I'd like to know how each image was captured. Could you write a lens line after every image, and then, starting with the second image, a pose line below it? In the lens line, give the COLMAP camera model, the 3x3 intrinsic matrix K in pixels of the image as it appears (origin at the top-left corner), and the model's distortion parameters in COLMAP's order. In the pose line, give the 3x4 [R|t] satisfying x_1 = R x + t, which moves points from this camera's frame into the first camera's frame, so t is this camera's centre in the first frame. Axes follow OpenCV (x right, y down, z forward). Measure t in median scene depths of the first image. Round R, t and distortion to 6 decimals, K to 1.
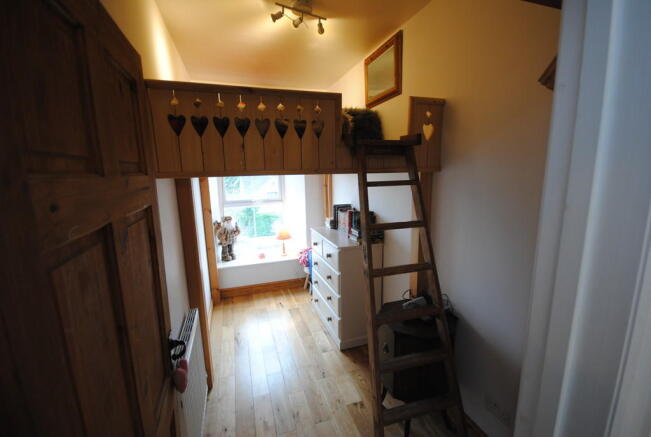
lens RADIAL K [[275.4, 0, 325.5], [0, 275.4, 218.5], [0, 0, 1]] dist [0.000567, 0.000022]
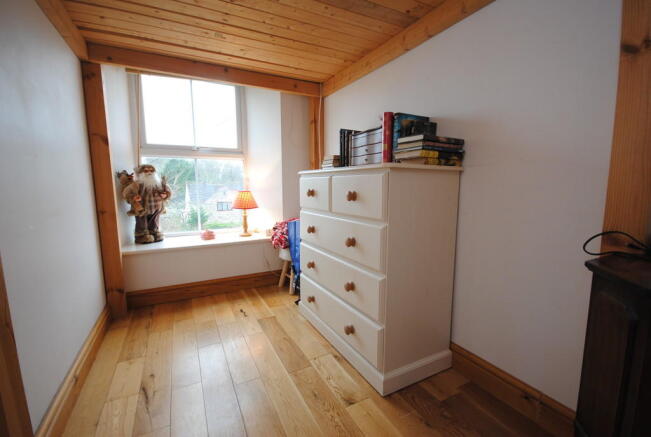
lens RADIAL K [[279.4, 0, 325.5], [0, 279.4, 218.5], [0, 0, 1]] dist [-0.009725, -0.000017]
pose [[0.987304, -0.005360, 0.158752, -0.079499], [0.013607, 0.998611, -0.050906, 0.143080], [-0.158258, 0.052420, 0.986005, 0.378654]]
